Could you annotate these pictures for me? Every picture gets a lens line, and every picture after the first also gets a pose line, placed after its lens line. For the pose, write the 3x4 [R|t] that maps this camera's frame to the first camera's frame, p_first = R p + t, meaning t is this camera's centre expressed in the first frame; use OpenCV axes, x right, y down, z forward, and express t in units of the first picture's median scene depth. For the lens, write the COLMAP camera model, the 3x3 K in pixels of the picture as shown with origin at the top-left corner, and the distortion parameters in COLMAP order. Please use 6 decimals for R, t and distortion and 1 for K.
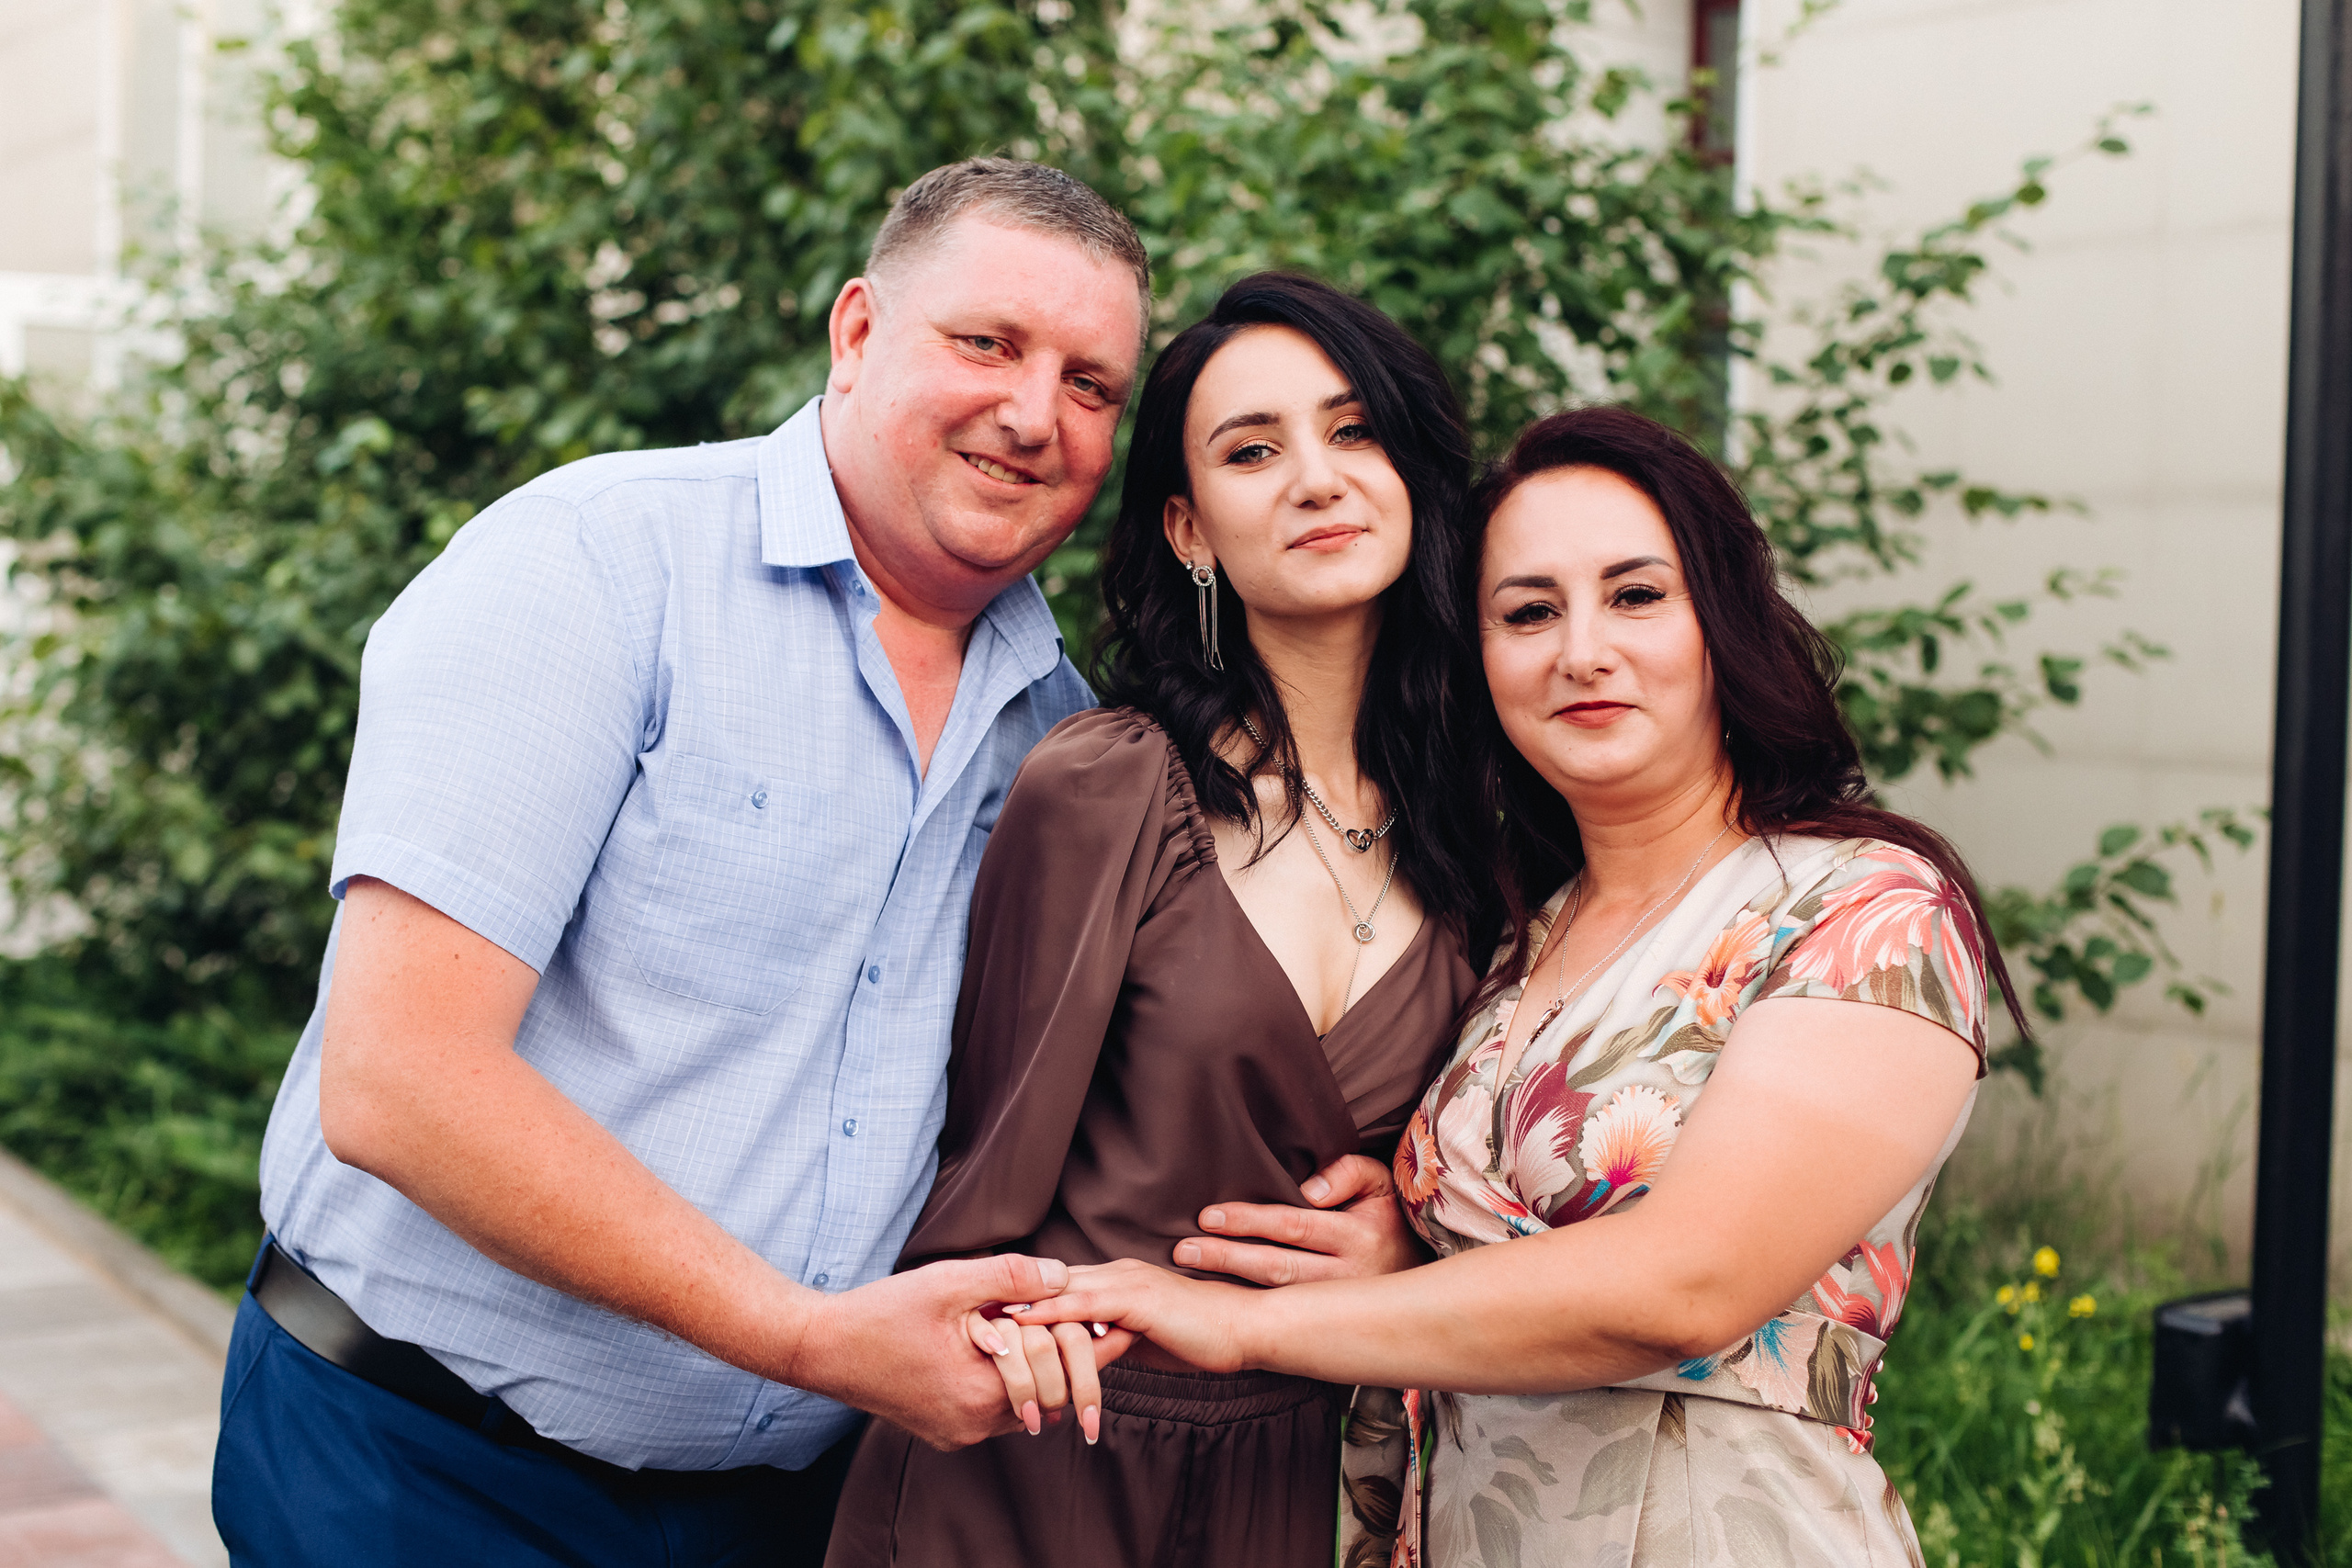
lens RADIAL K [[3248.0, 0, 1224.4], [0, 3248.0, 801.5], [0, 0, 1]] dist [-0.029797, 0.000000]
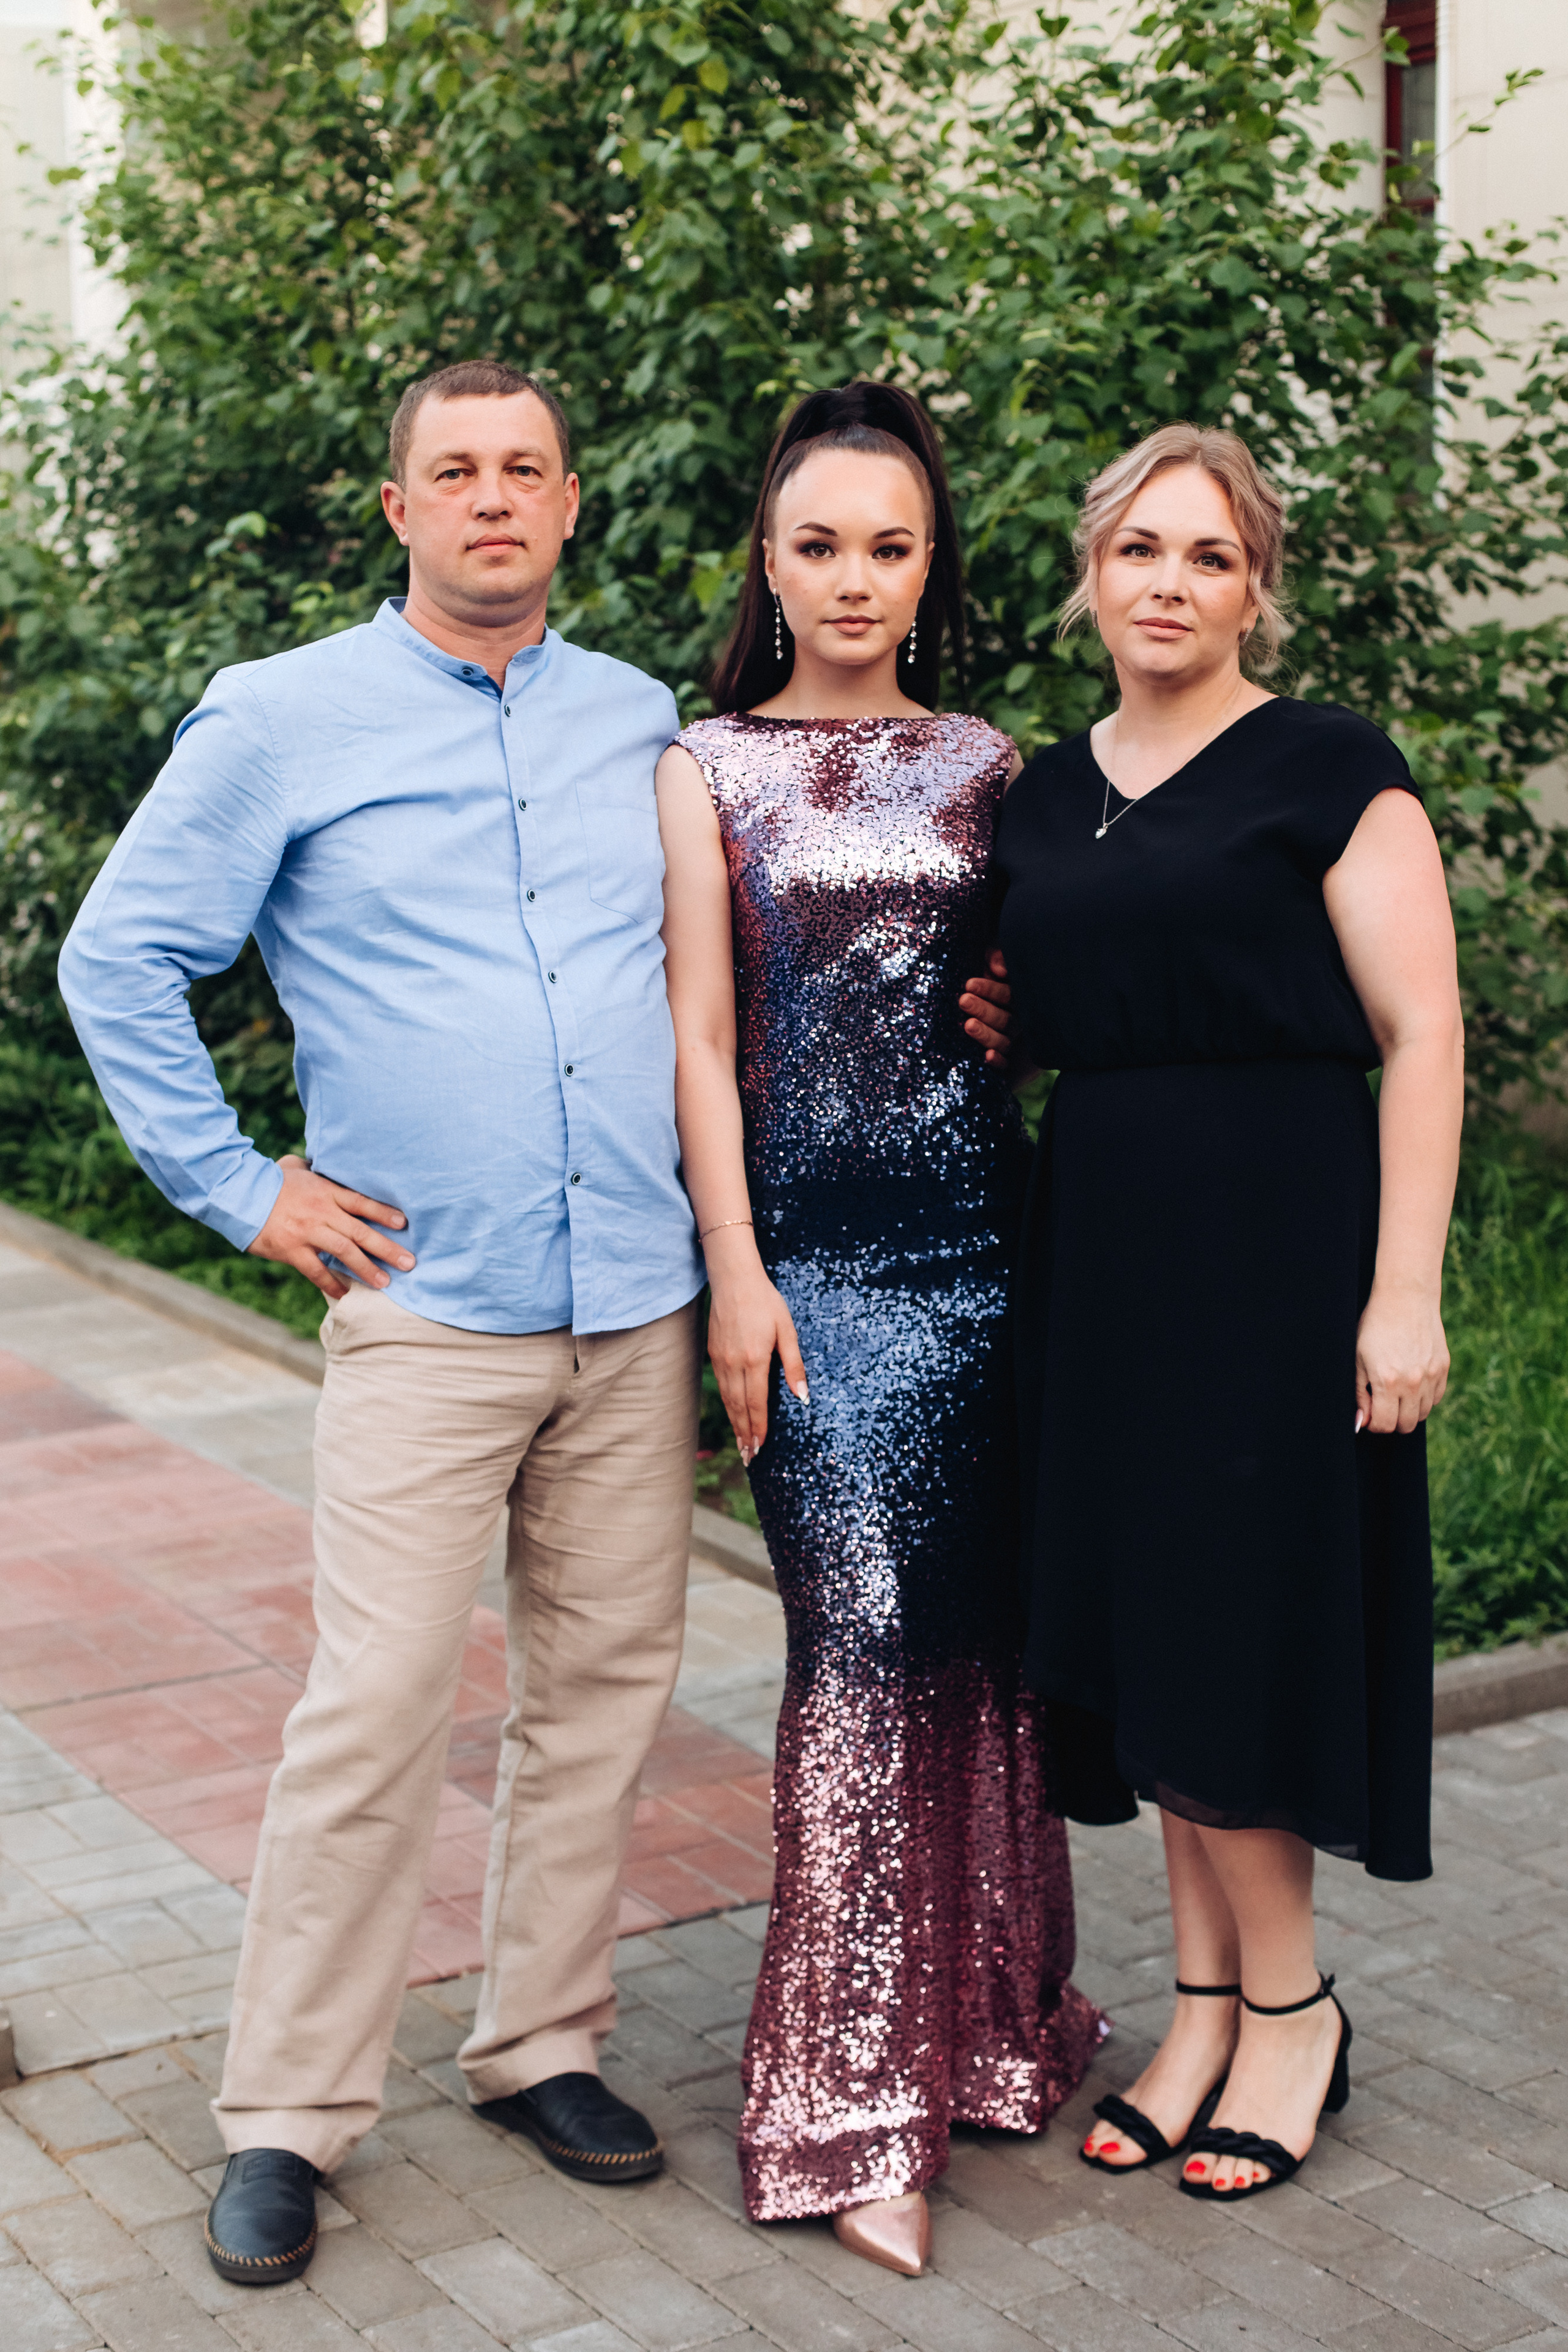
lens RADIAL K [[3248.3, 0, 790.3], [0, 3248.3, 1161.2], [0, 0, 1]] dist [-0.029797, 0.000000]
pose [[0.998525, -0.043124, -0.032989, -0.046861], [0.045881, 0.995067, 0.087954, 0.019593], [0.029033, -0.089338, 0.995578, -0.156143]]
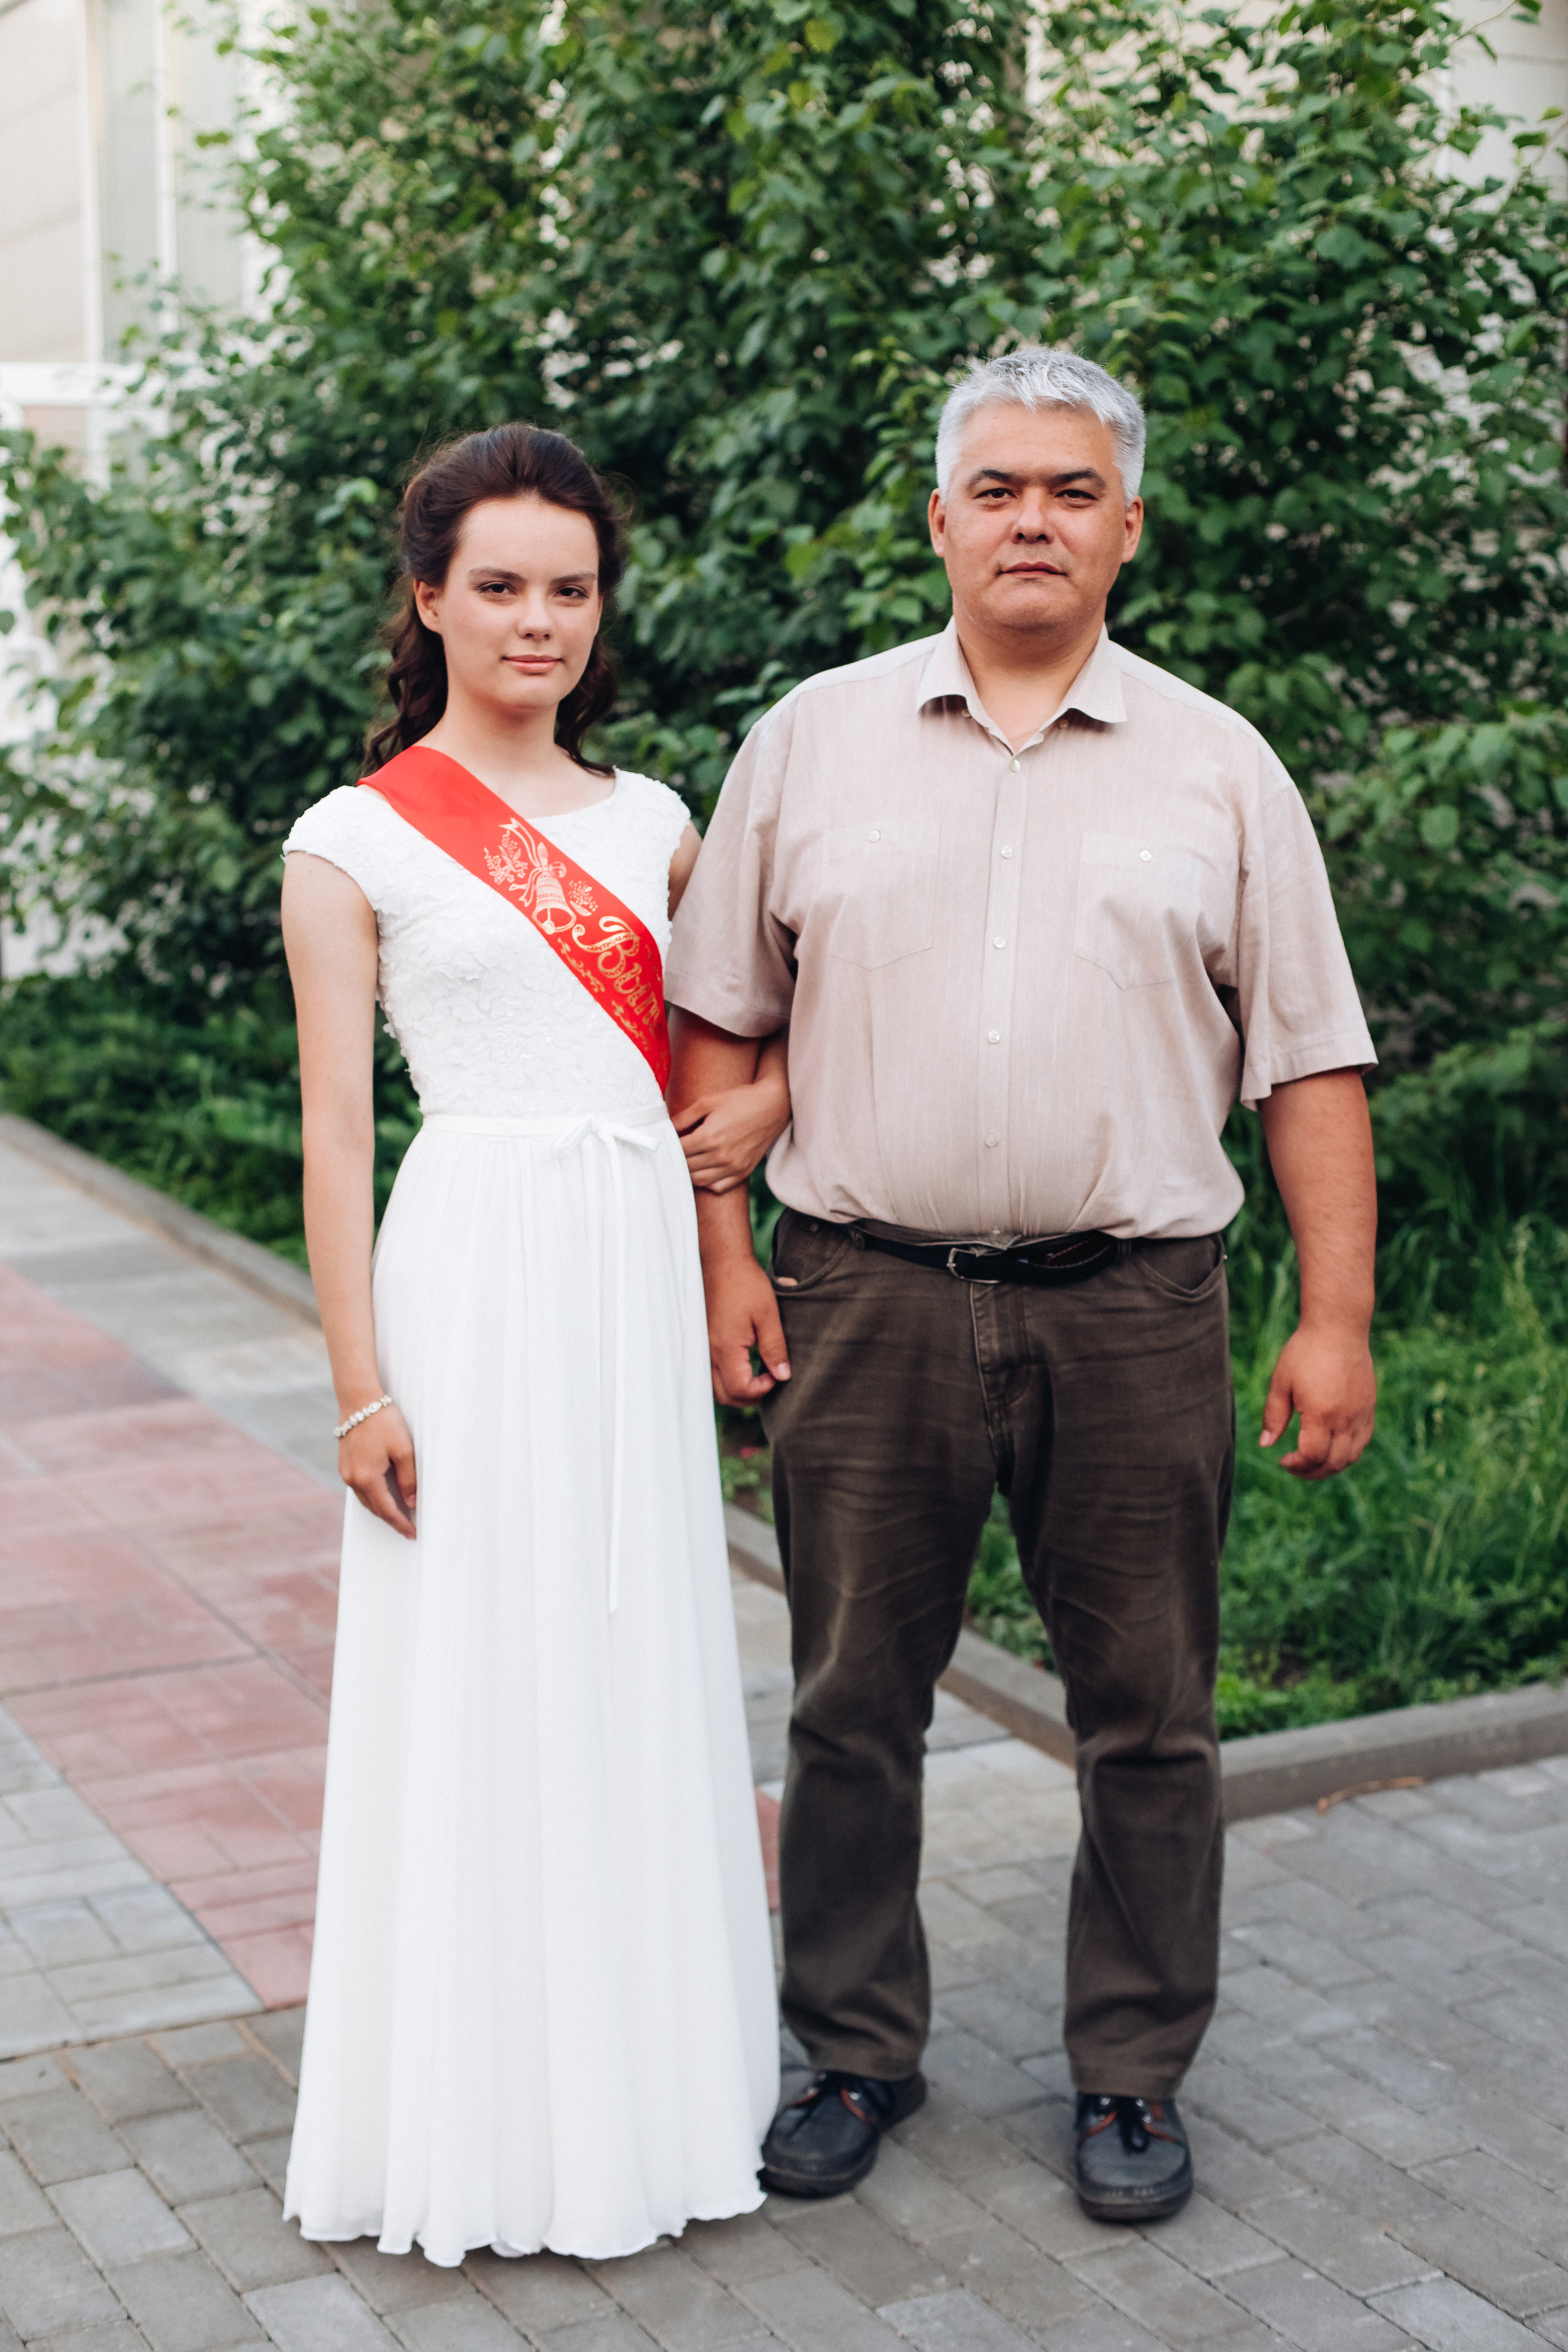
lens RADIAL K [[3248.3, 0, 807.9], [0, 3248.3, 1178.3], [0, 0, 1]] dist [-0.029797, 0.000000]
pose [[0.993934, -0.016698, -0.108702, 0.010559], [0.027576, 0.994670, 0.099350, 0.017546], [0.106463, -0.101744, 0.989097, -0.129722]]
